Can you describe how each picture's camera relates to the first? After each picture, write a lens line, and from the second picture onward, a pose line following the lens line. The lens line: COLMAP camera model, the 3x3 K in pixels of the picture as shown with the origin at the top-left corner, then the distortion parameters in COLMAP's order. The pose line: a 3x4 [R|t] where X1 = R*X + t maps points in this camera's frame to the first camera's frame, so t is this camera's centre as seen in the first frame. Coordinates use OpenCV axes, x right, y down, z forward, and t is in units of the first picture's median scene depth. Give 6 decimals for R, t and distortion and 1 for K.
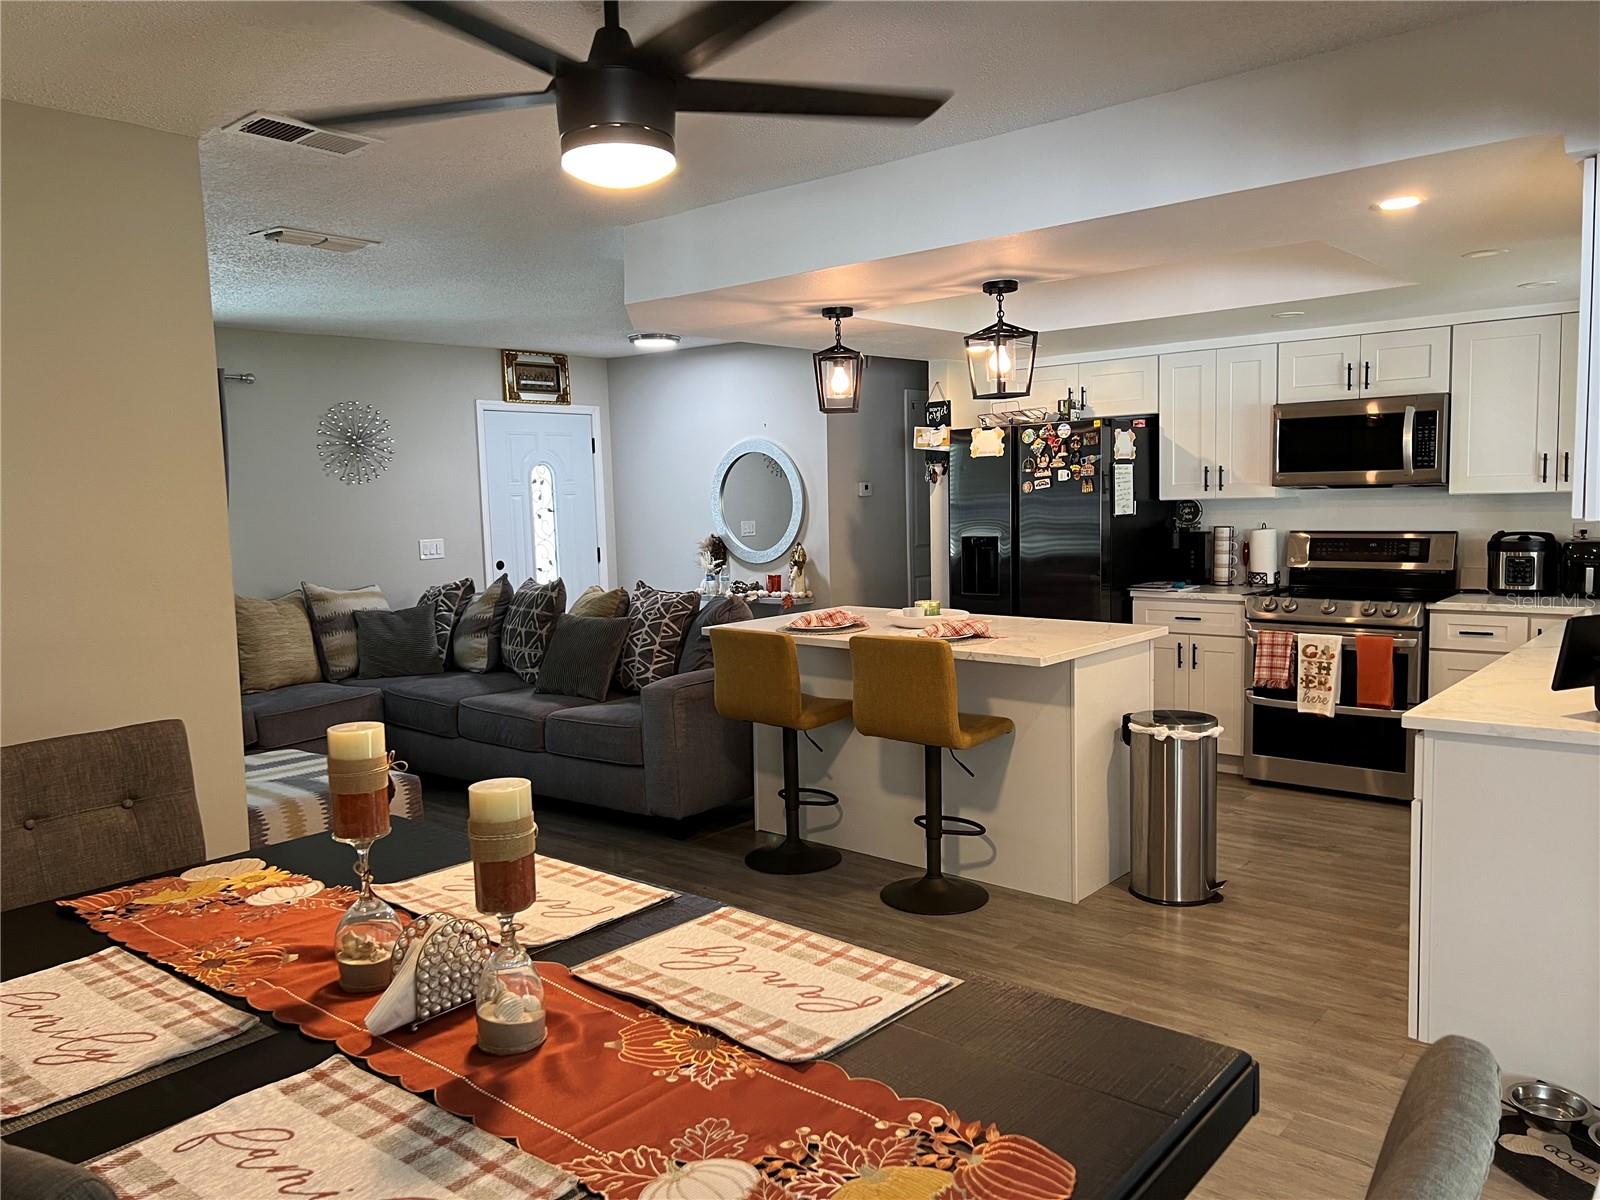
lens RADIAL K [[1197.6, 0, 809.2], [0, 1197.6, 605.3], [0, 0, 1]] dist [0.071121, -0.092704]
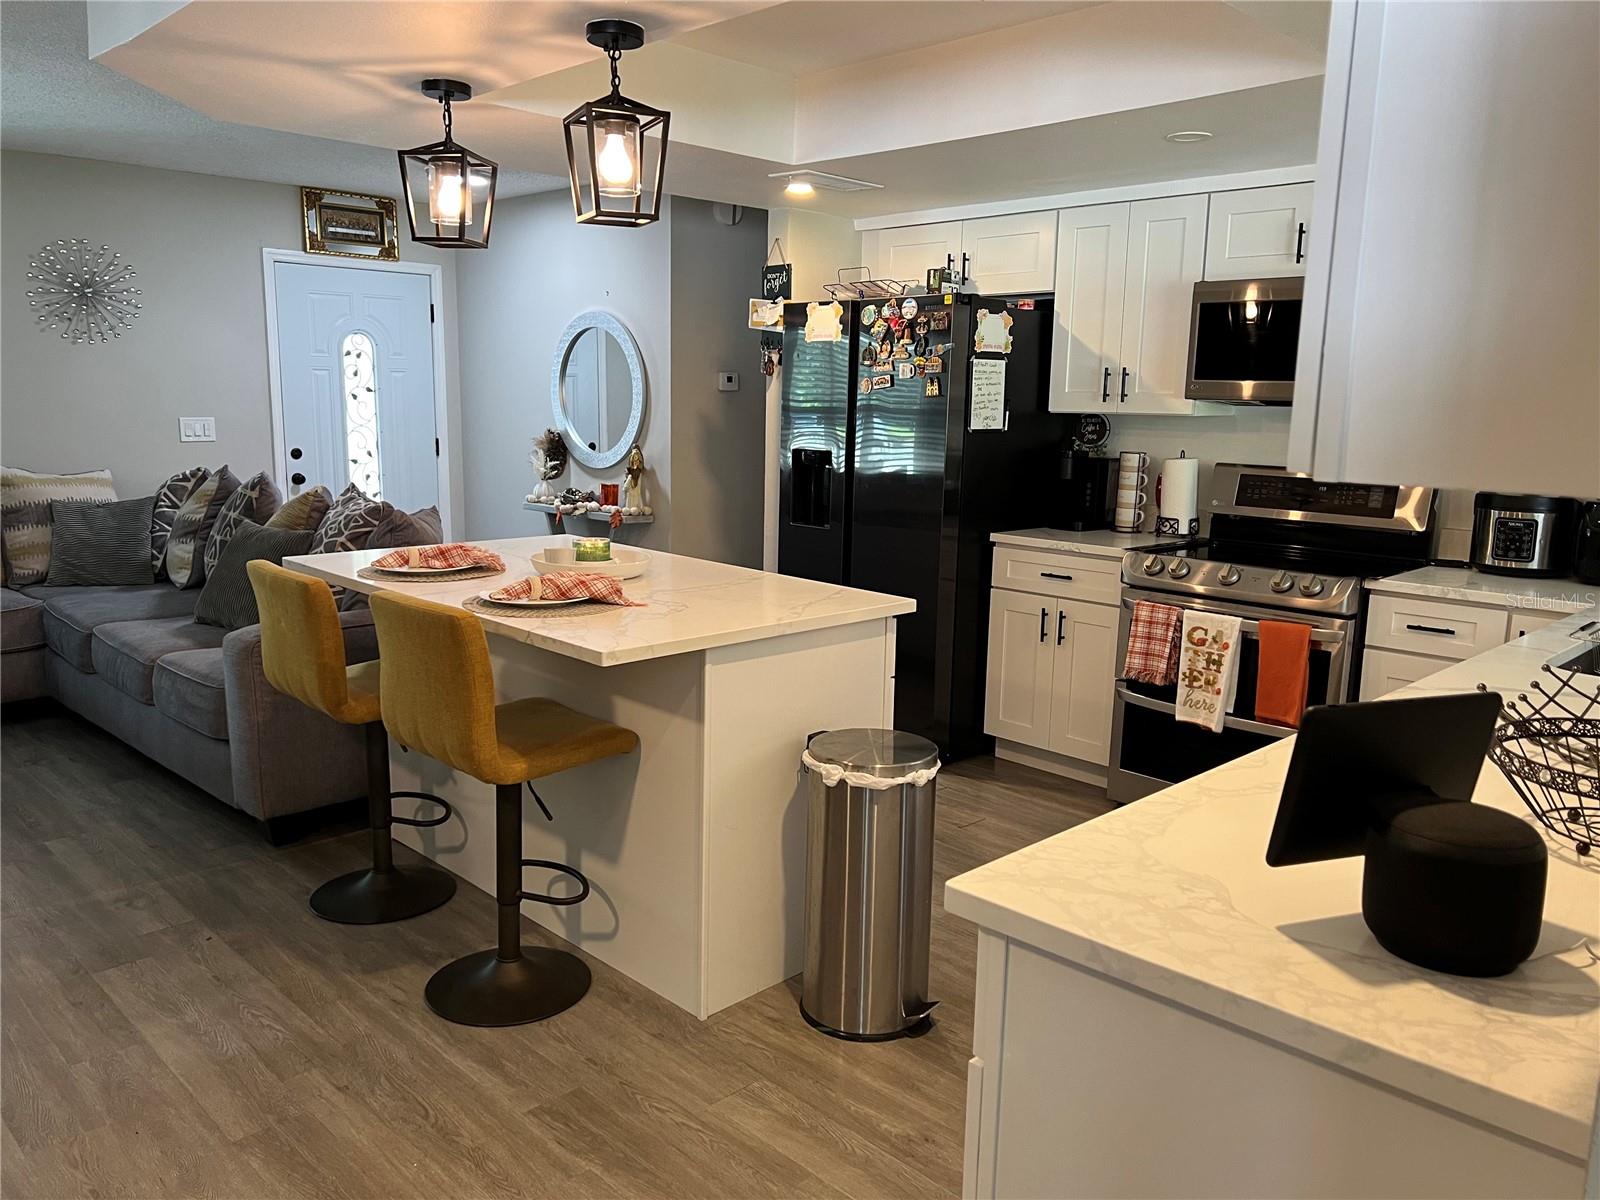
lens RADIAL K [[1197.6, 0, 812.2], [0, 1197.6, 602.5], [0, 0, 1]] dist [0.071121, -0.092704]
pose [[0.995385, 0.060935, -0.074139, 0.220346], [-0.055040, 0.995345, 0.079120, -0.022598], [0.078615, -0.074674, 0.994104, 0.260559]]
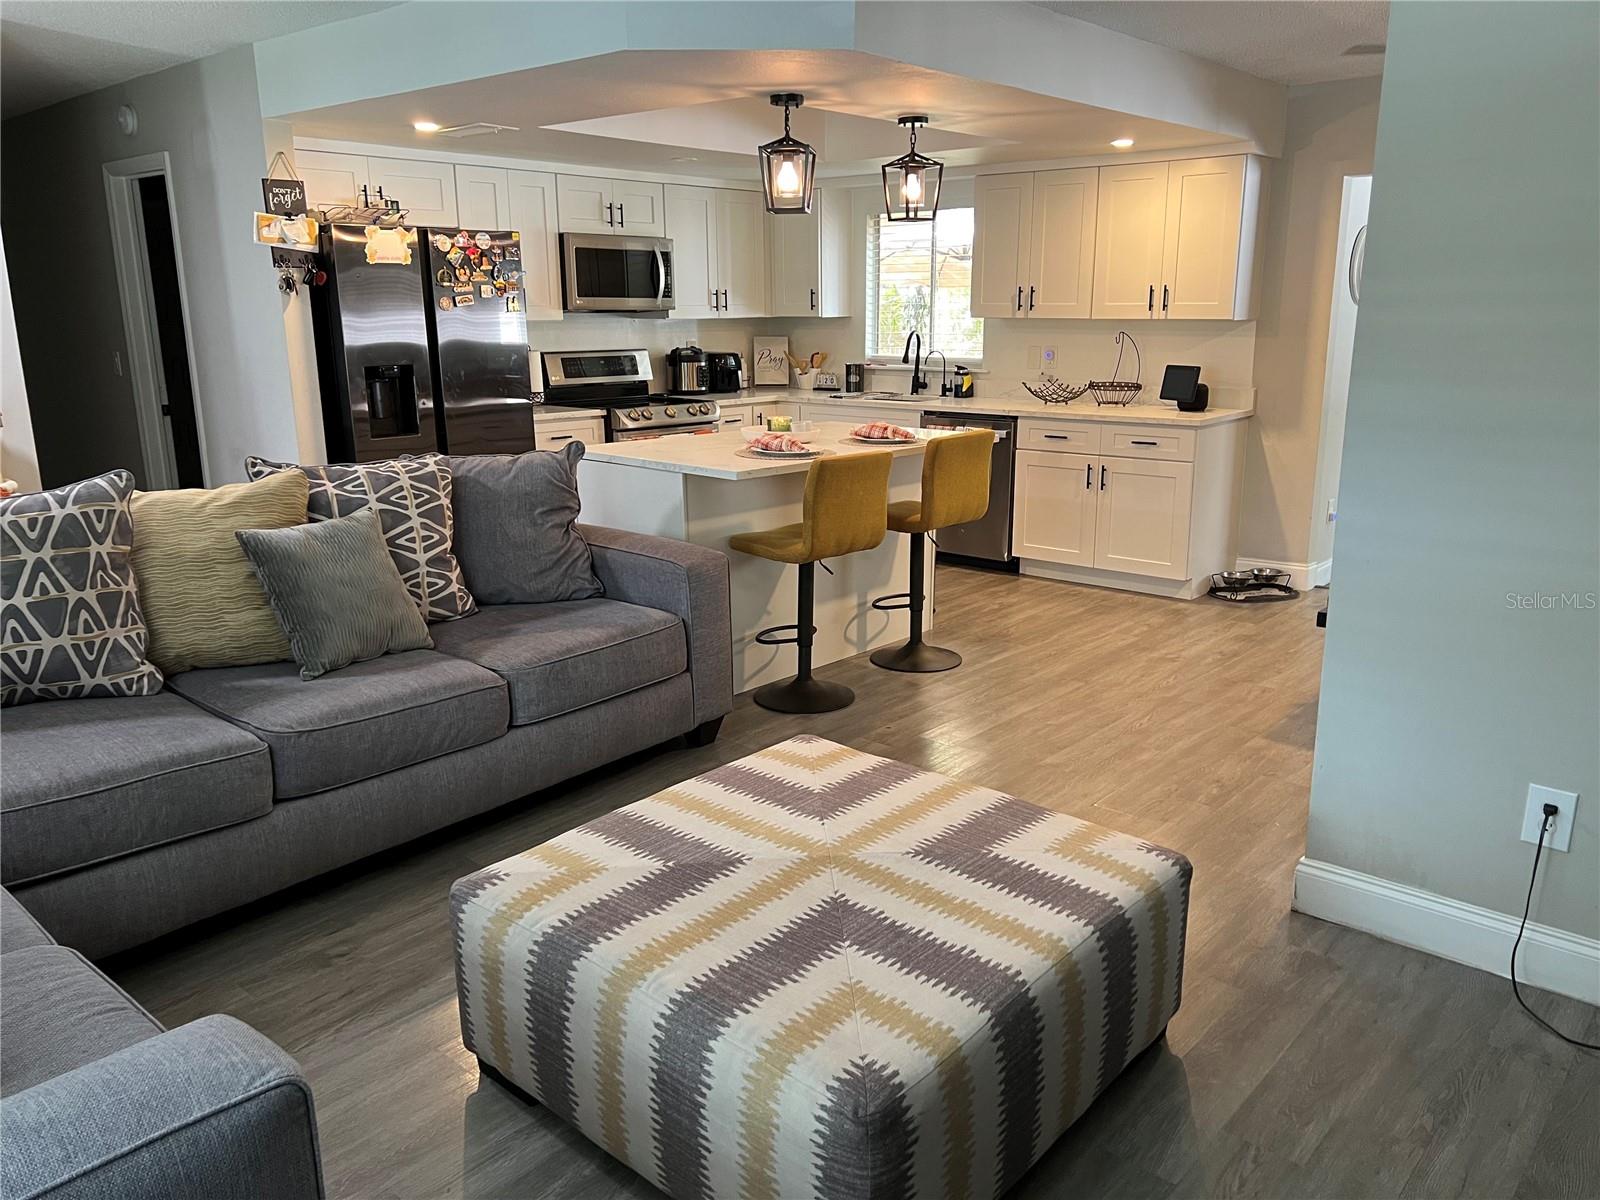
lens RADIAL K [[1197.6, 0, 814.1], [0, 1197.6, 604.5], [0, 0, 1]] dist [0.071121, -0.092704]
pose [[0.018251, -0.217956, 0.975788, -0.733116], [0.100963, 0.971364, 0.215079, -0.050676], [-0.994723, 0.094593, 0.039734, 0.750924]]
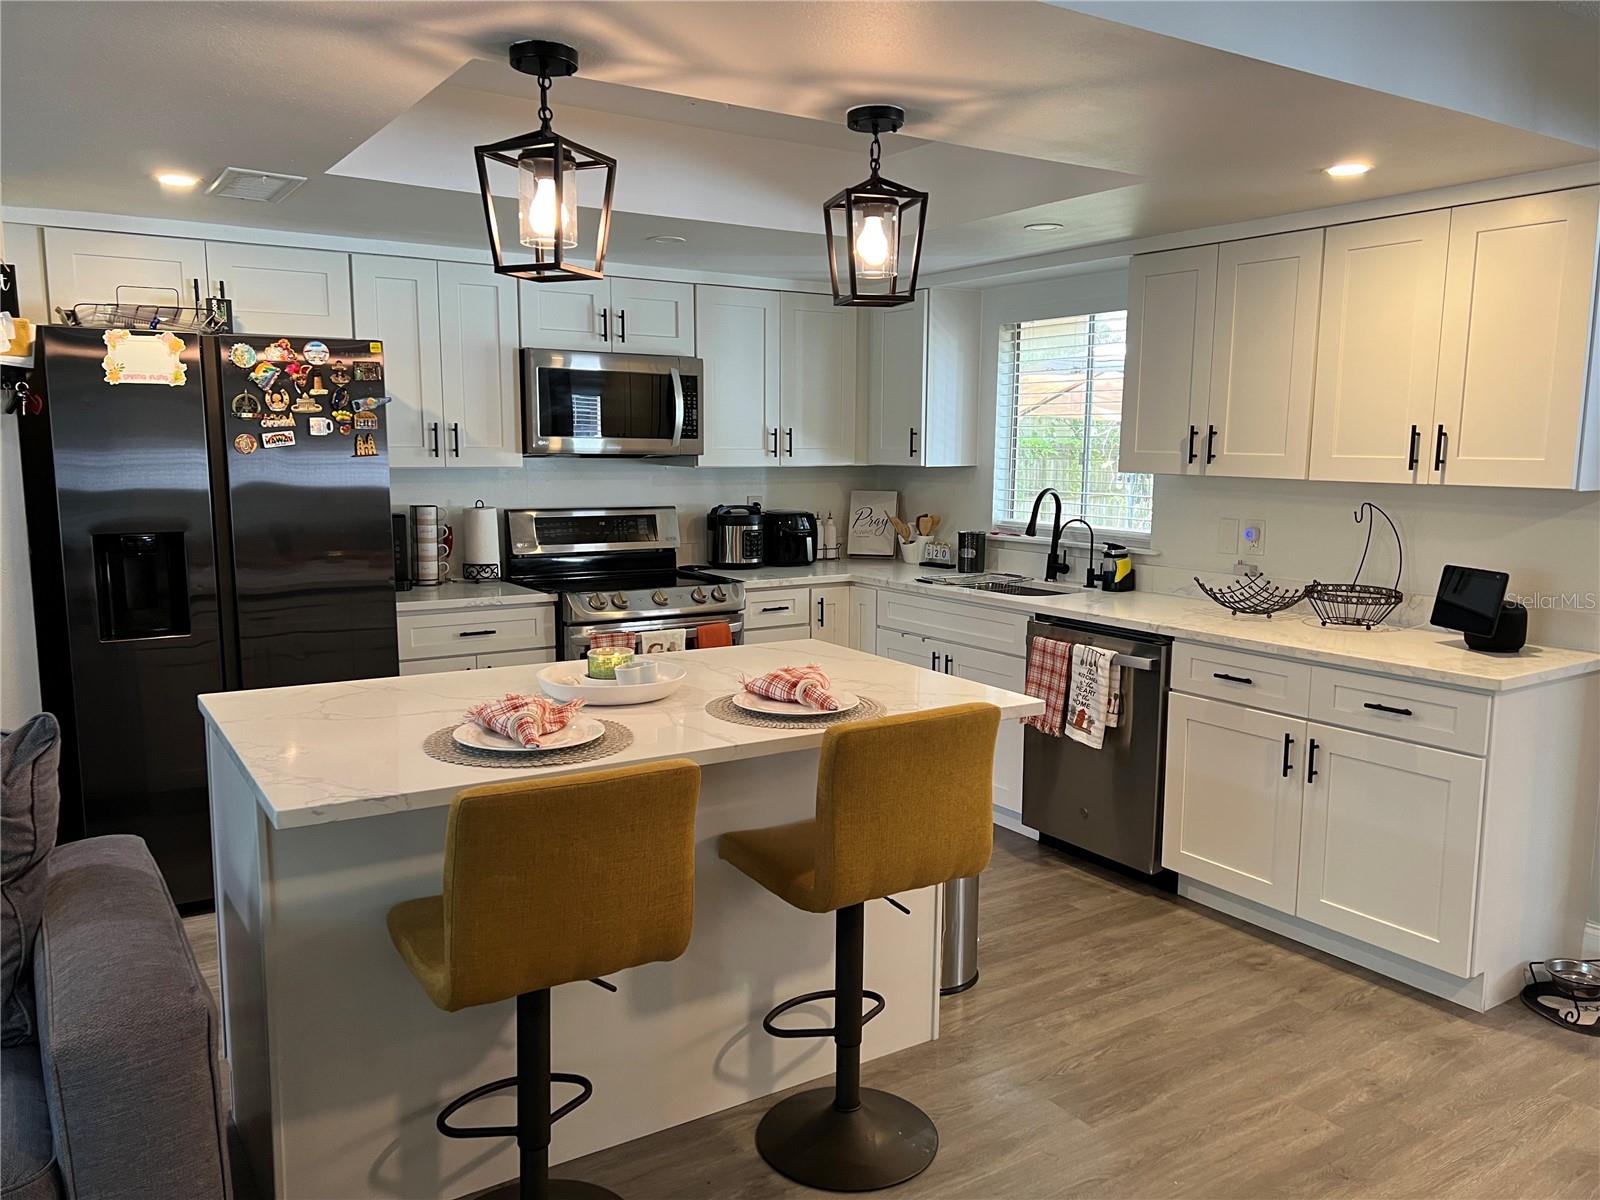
lens RADIAL K [[1197.6, 0, 807.4], [0, 1197.6, 603.3], [0, 0, 1]] dist [0.071121, -0.092704]
pose [[0.285979, -0.100692, 0.952931, -0.317573], [0.078642, 0.993575, 0.081386, -0.050027], [-0.955003, 0.051666, 0.292060, 0.595662]]
